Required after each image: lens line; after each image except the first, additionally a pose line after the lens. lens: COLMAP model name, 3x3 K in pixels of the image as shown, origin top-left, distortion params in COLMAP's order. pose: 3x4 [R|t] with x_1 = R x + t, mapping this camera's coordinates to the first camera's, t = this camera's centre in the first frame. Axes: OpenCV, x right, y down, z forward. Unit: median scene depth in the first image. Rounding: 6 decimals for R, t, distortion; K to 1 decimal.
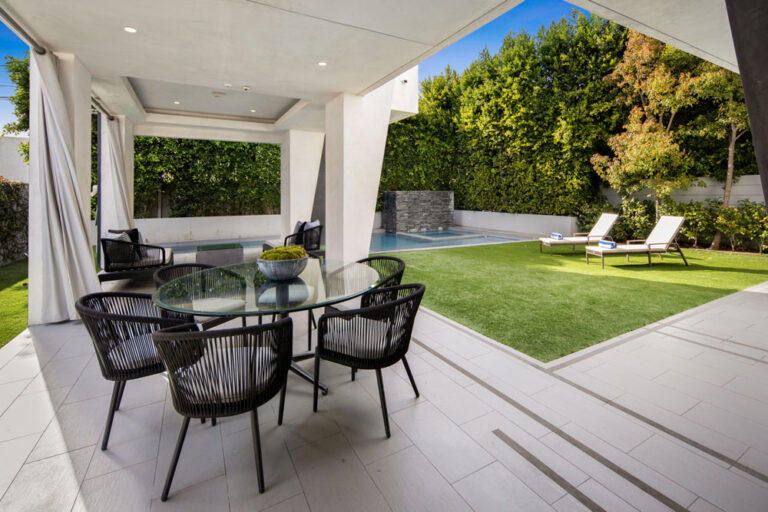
lens RADIAL K [[350.9, 0, 387.4], [0, 350.9, 184.5], [0, 0, 1]] dist [-0.001958, -0.000095]
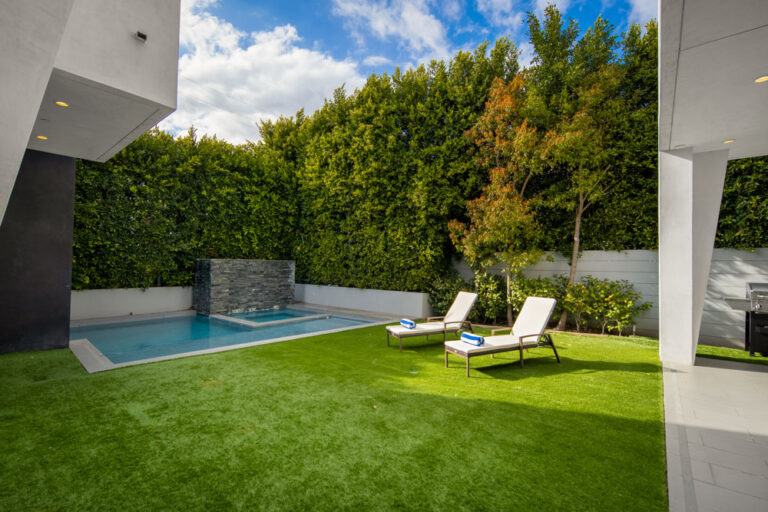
lens RADIAL K [[335.8, 0, 384.0], [0, 335.8, 256.0], [0, 0, 1]] dist [0.001102, 0.000033]
pose [[0.927898, 0.029655, 0.371652, 0.120904], [-0.029483, 0.999546, -0.006145, 0.007893], [-0.371666, -0.005256, 0.928352, 0.260763]]
